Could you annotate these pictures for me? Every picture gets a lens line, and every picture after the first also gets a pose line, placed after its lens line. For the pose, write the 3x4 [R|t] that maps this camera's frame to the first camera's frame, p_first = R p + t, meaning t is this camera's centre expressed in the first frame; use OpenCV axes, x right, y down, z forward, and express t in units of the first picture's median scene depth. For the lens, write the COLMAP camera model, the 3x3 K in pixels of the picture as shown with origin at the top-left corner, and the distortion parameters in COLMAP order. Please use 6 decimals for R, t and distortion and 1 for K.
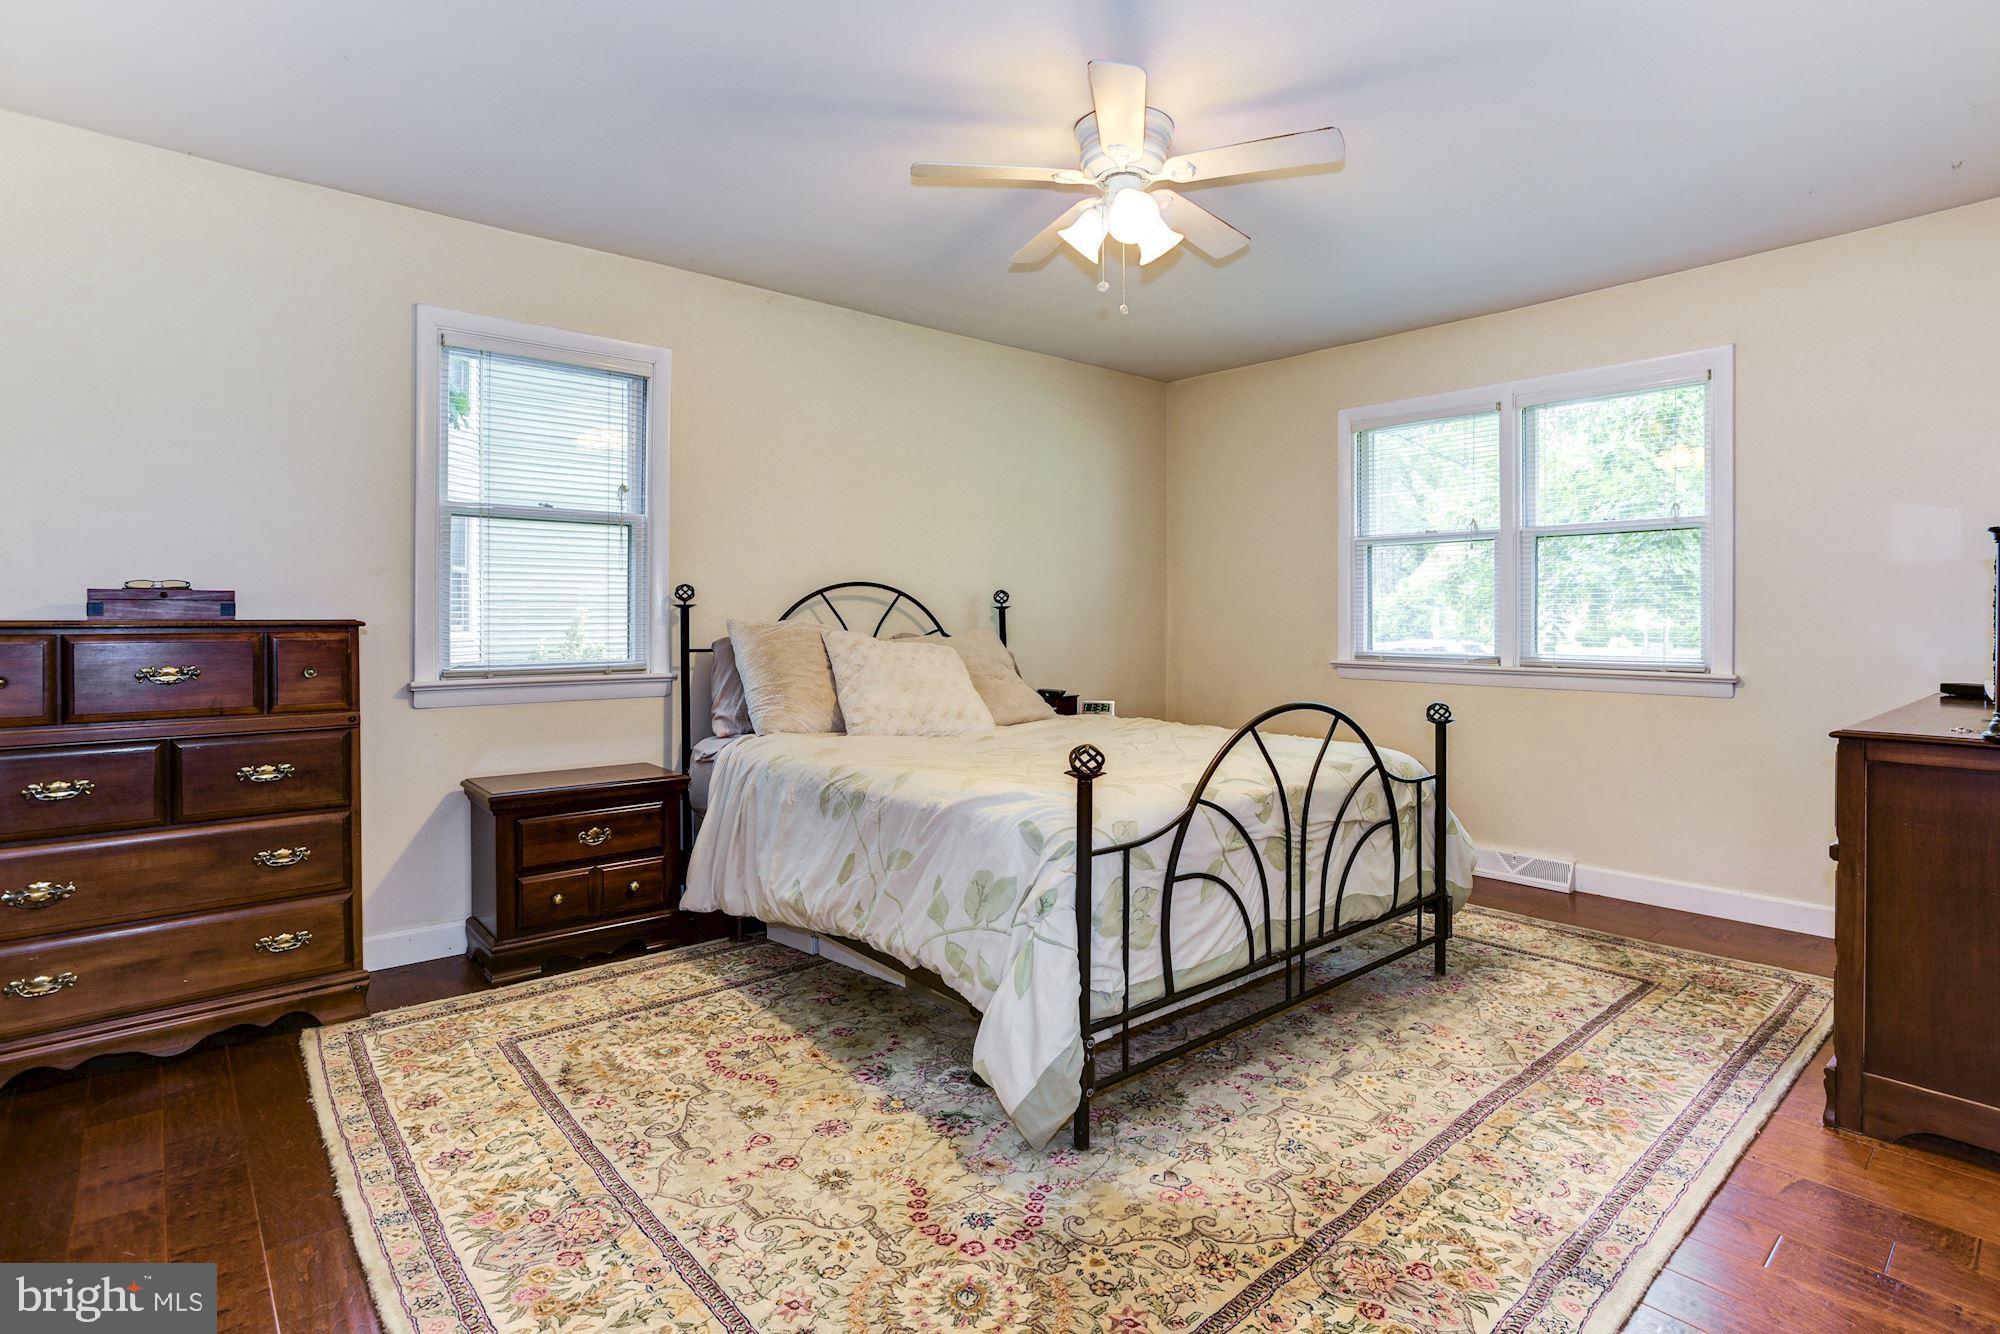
lens RADIAL K [[1001.8, 0, 999.5], [0, 1001.8, 643.2], [0, 0, 1]] dist [-0.084960, 0.048102]
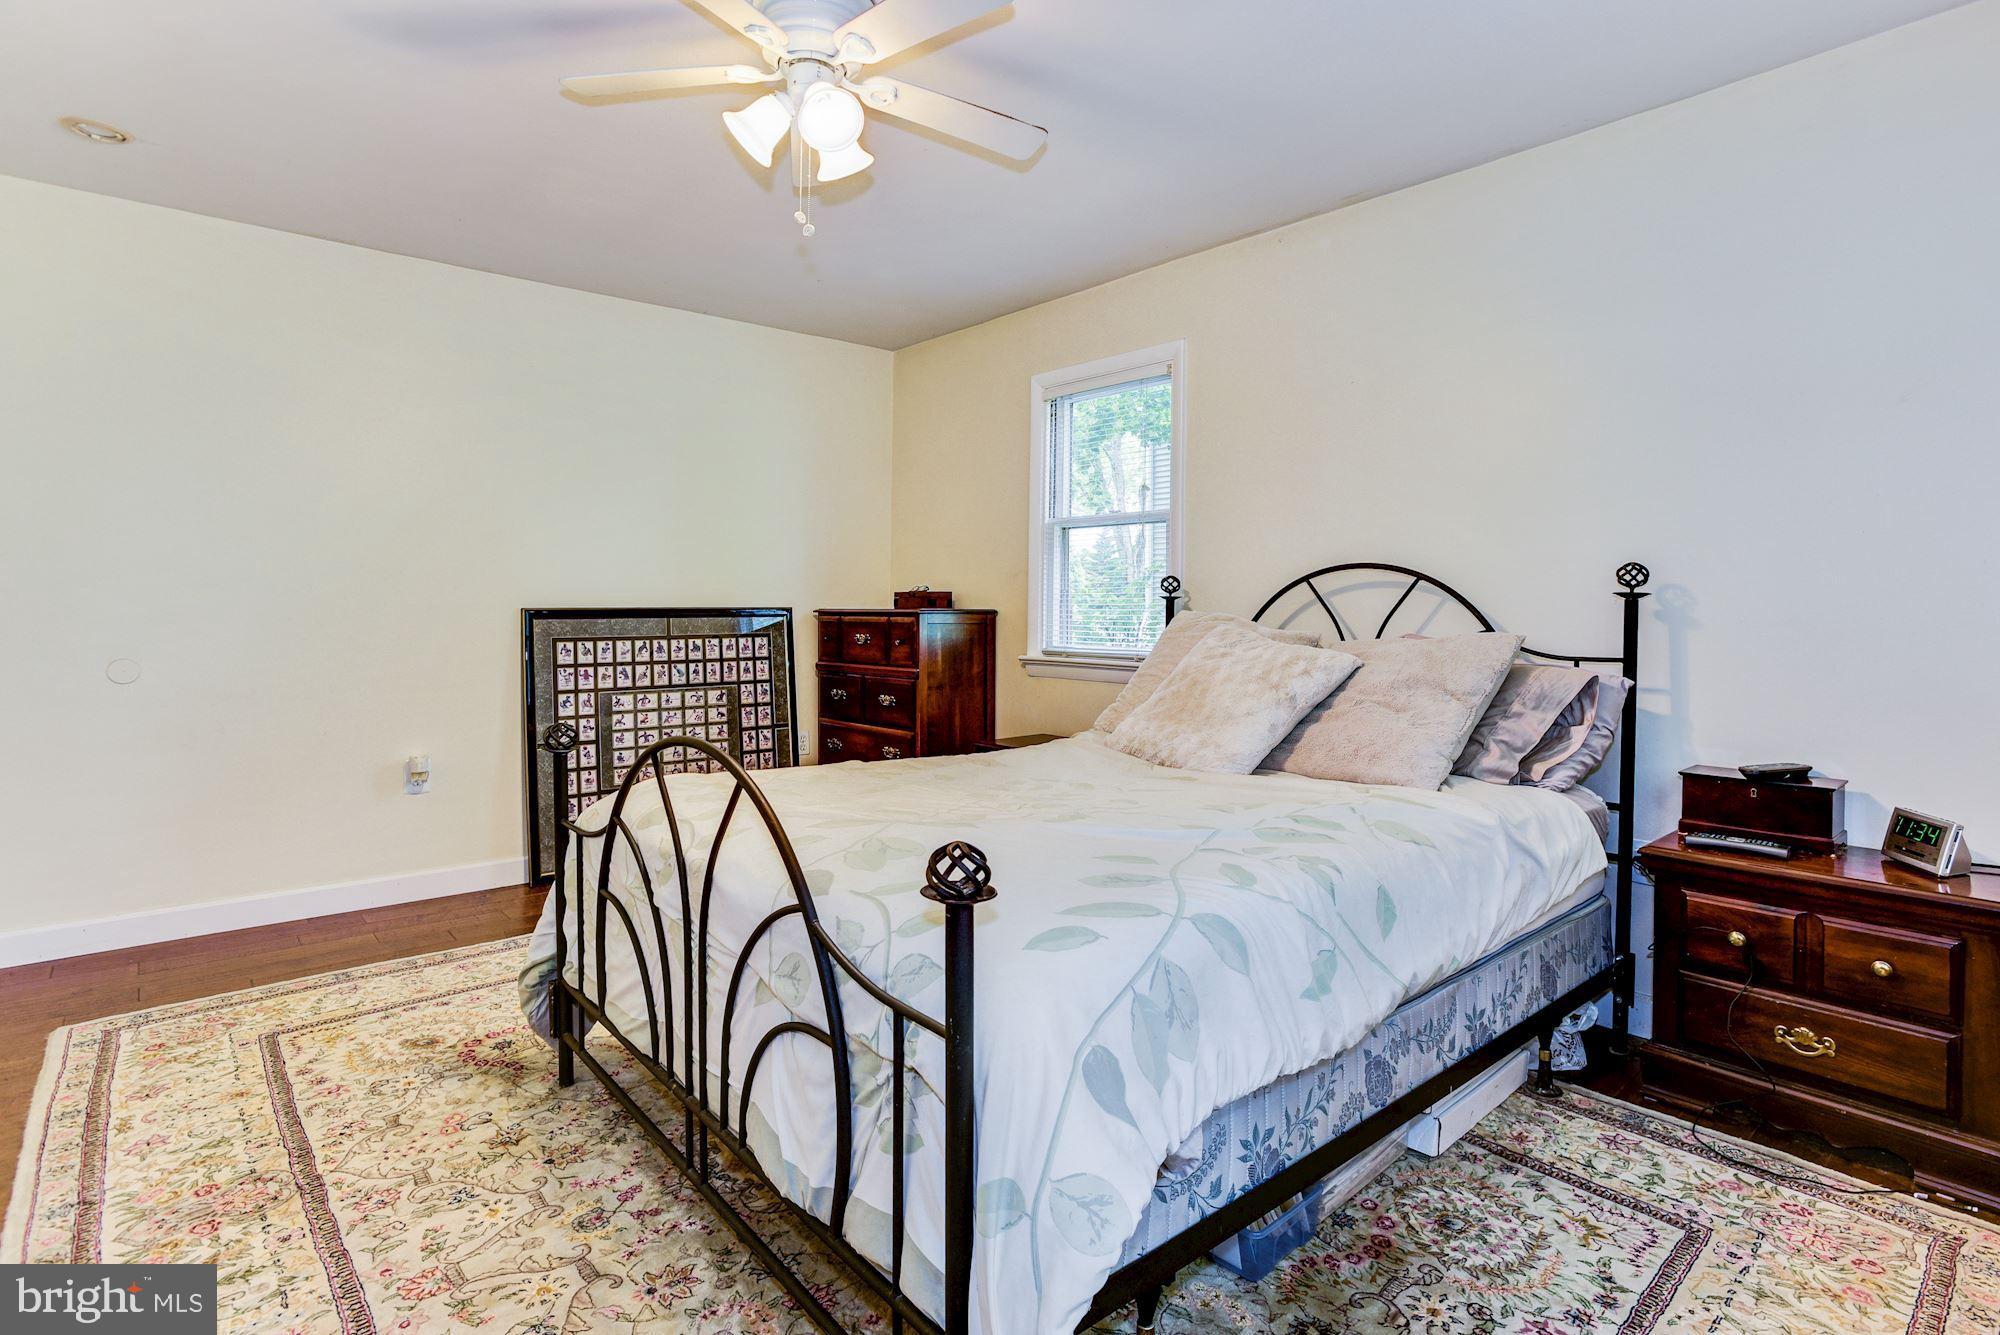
lens RADIAL K [[1005.9, 0, 1003.5], [0, 1005.9, 627.1], [0, 0, 1]] dist [0.000309, 0.001034]
pose [[-0.005744, 0.020674, -0.999770, 0.949658], [-0.029115, 0.999359, 0.020833, -0.034667], [0.999560, 0.029227, -0.005139, 1.163105]]
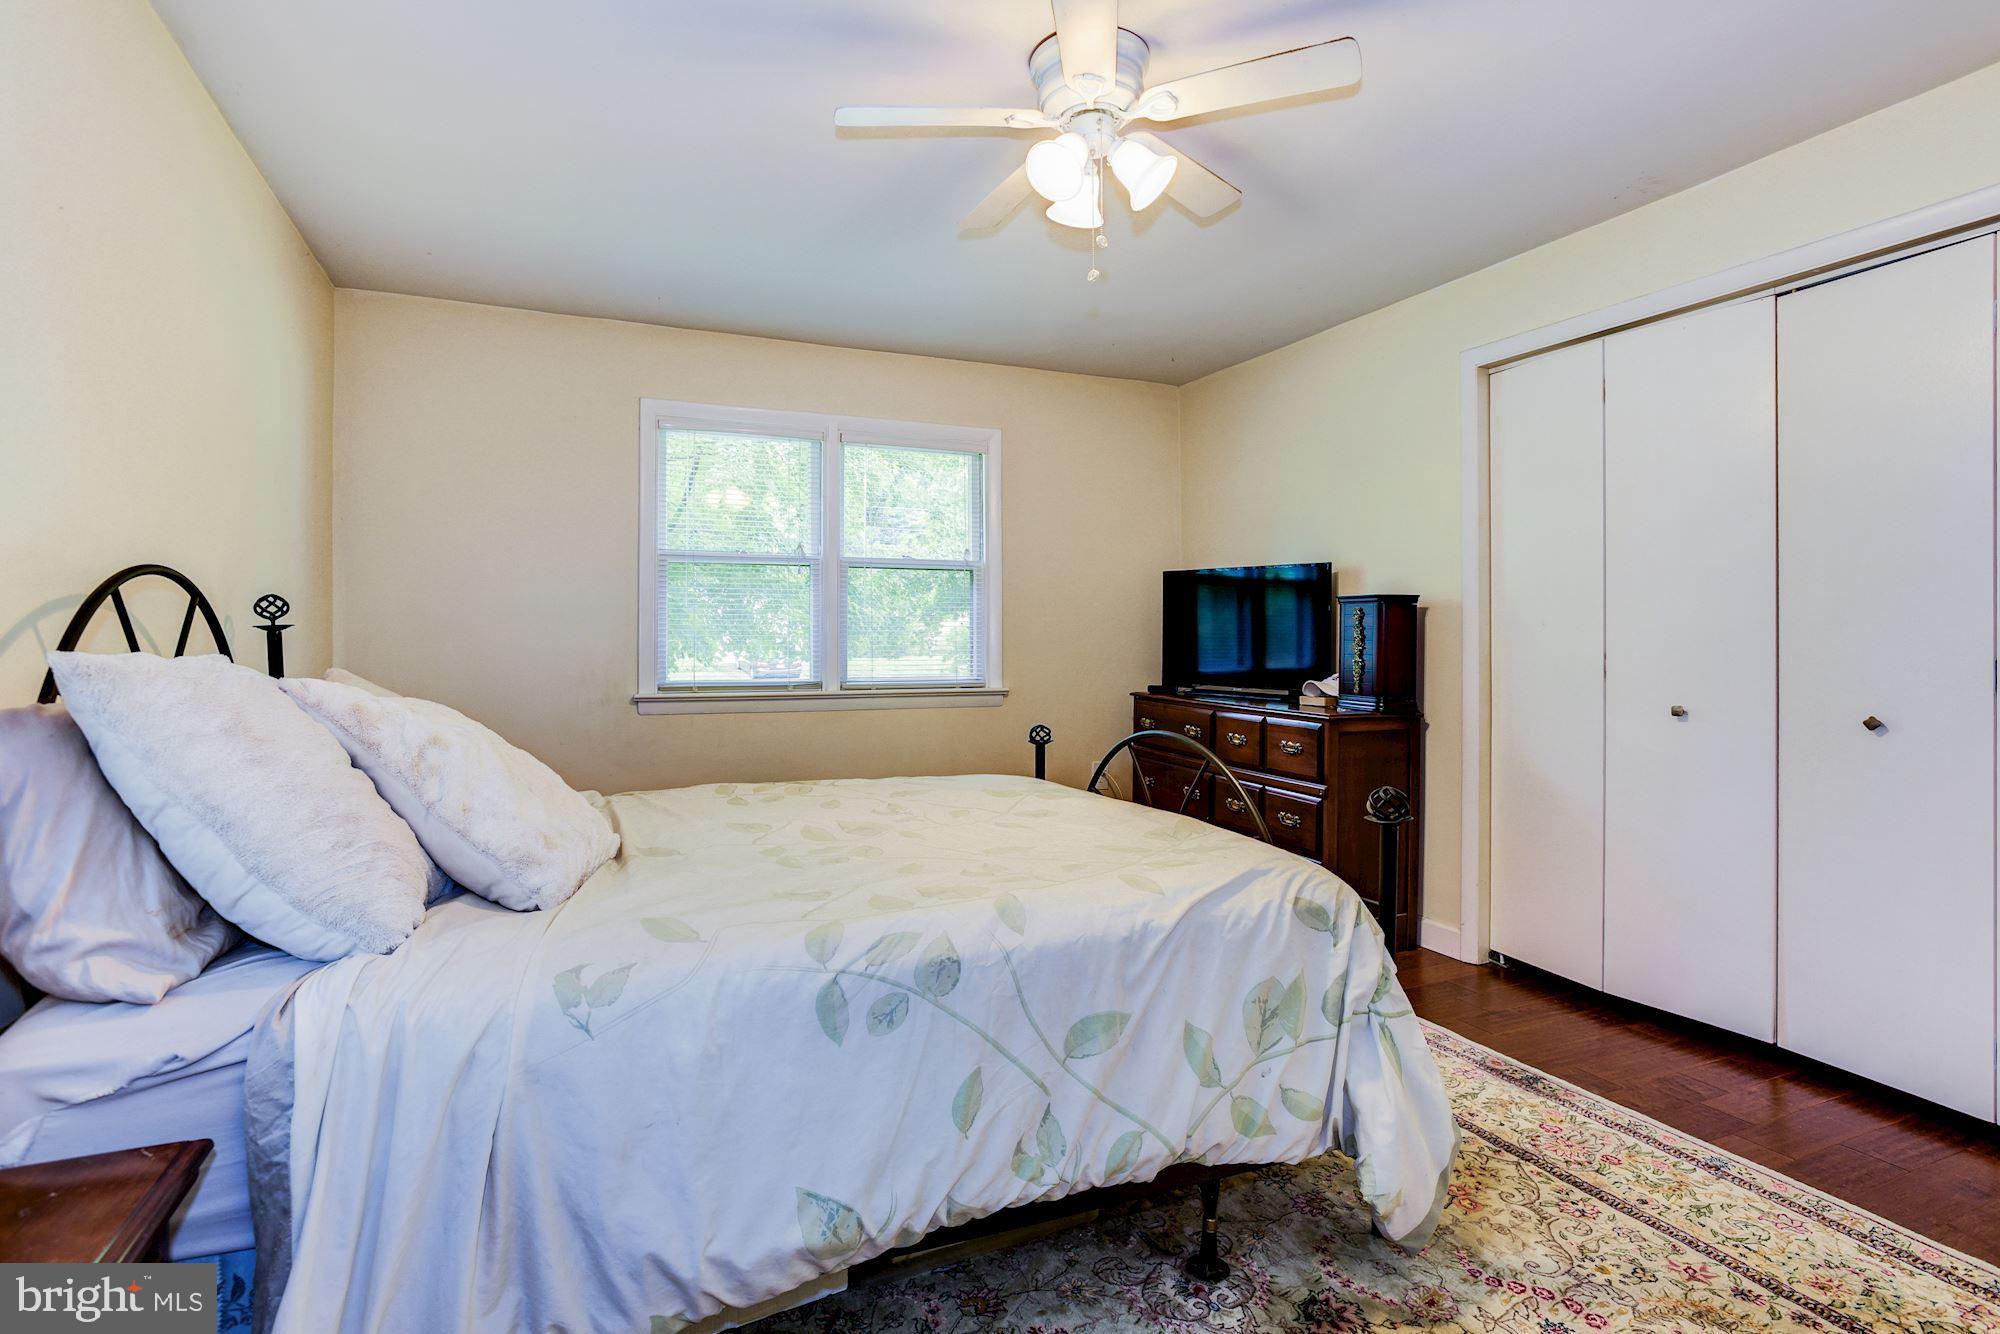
lens RADIAL K [[1008.0, 0, 1000.0], [0, 1008.0, 667.0], [0, 0, 1]] dist [-0.051136, 0.029740]
pose [[0.285187, -0.025252, 0.958139, -0.686998], [0.023873, 0.999530, 0.019237, -0.026784], [-0.958175, 0.017387, 0.285656, 0.834228]]
